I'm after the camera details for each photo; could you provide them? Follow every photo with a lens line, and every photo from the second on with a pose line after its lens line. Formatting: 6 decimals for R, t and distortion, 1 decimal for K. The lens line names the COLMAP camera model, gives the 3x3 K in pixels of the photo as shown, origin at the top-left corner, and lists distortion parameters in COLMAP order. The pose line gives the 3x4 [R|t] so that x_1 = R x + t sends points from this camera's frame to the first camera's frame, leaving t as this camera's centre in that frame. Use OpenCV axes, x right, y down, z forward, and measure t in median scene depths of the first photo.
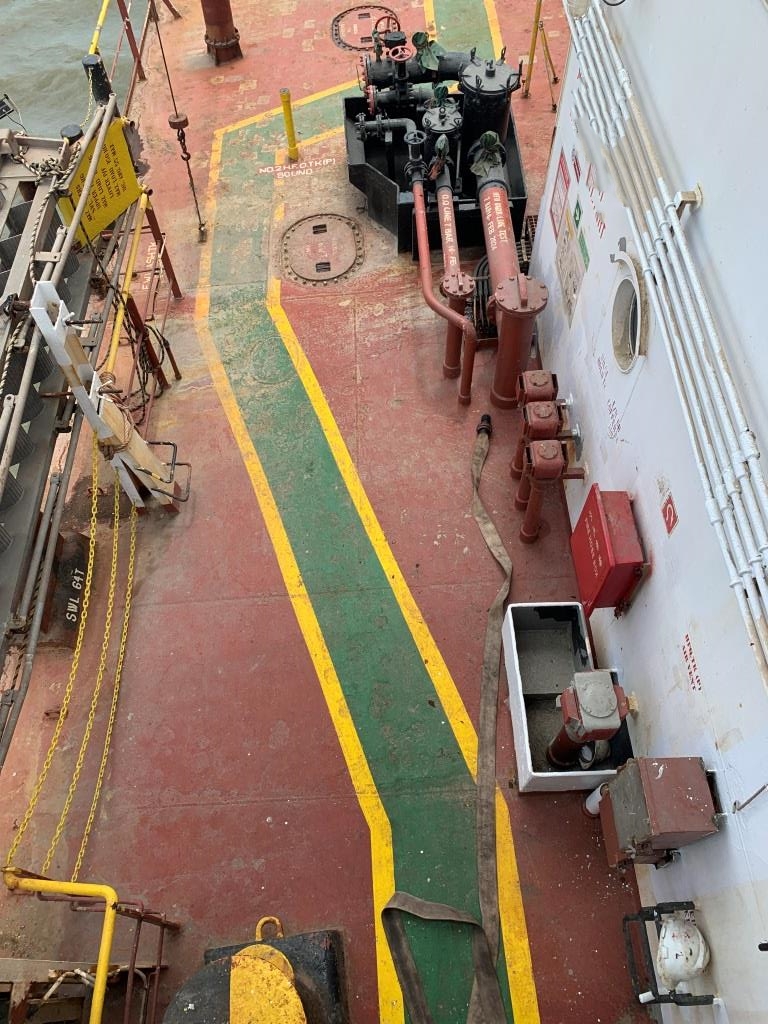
lens RADIAL K [[772.1, 0, 385.8], [0, 772.1, 494.6], [0, 0, 1]] dist [0.060255, -0.075824]
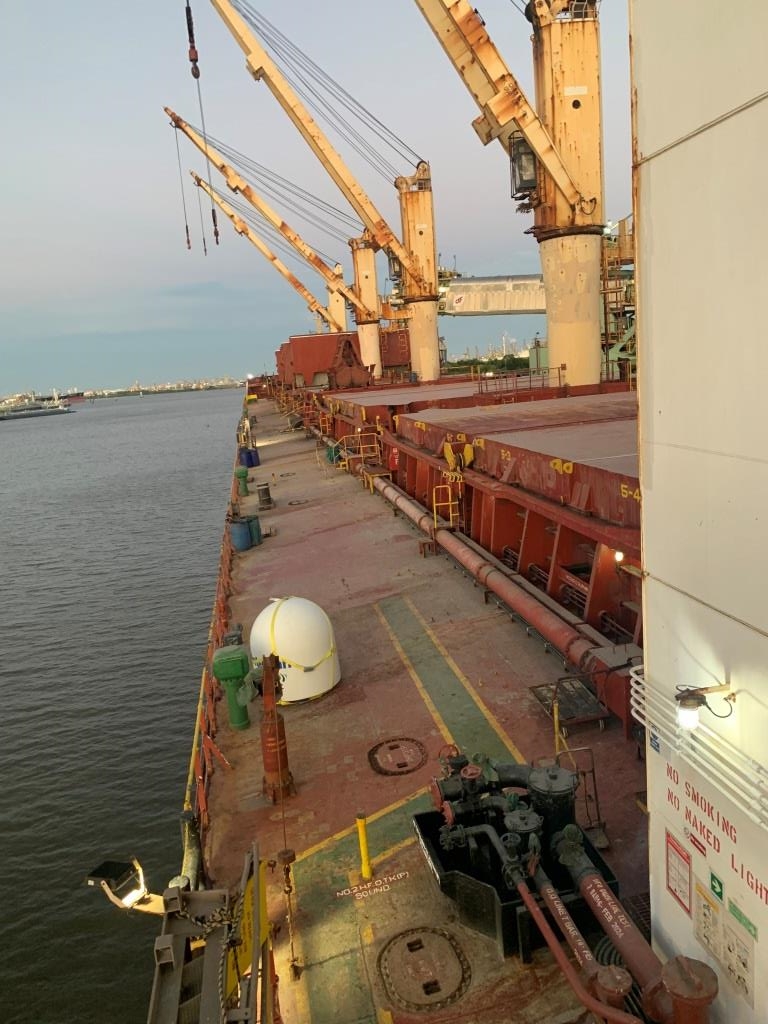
lens RADIAL K [[772.7, 0, 383.1], [0, 772.7, 495.5], [0, 0, 1]] dist [-0.004146, -0.003454]
pose [[0.988163, -0.090382, 0.123959, -0.243736], [0.152833, 0.650040, -0.744372, 0.007749], [-0.013300, 0.754506, 0.656159, -0.078675]]
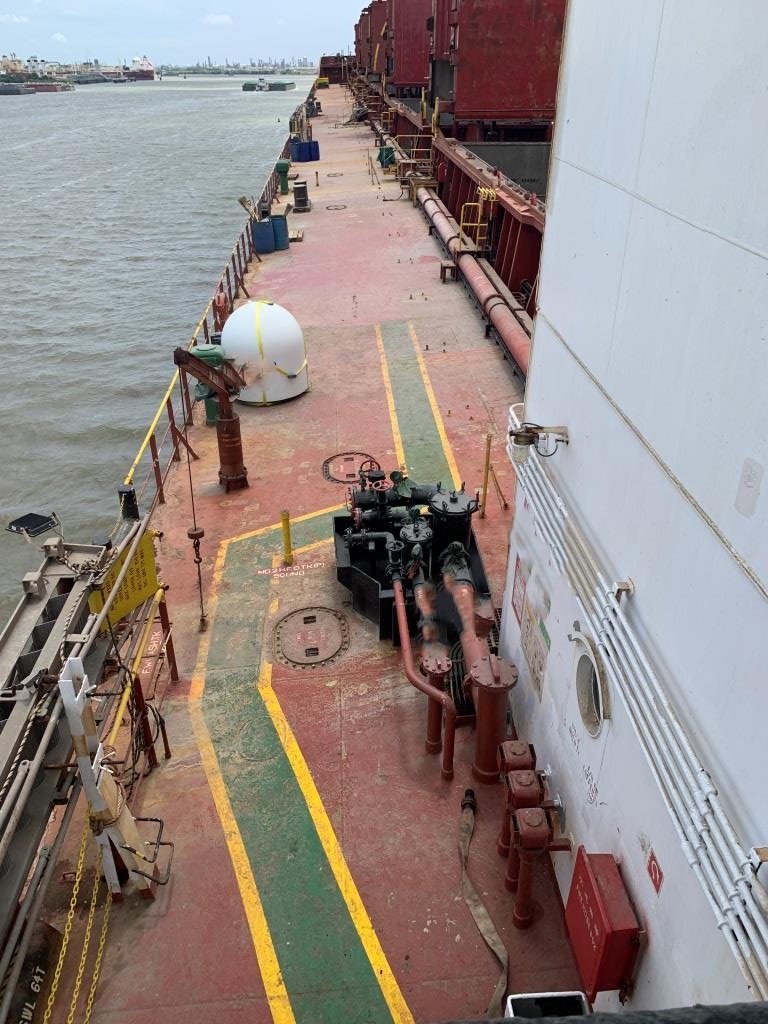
lens RADIAL K [[767.9, 0, 384.0], [0, 767.9, 512.0], [0, 0, 1]] dist [0.060609, -0.077170]
pose [[0.999414, 0.005930, 0.033722, -0.019984], [0.010332, 0.886754, -0.462126, 0.044002], [-0.032644, 0.462203, 0.886173, -0.074918]]
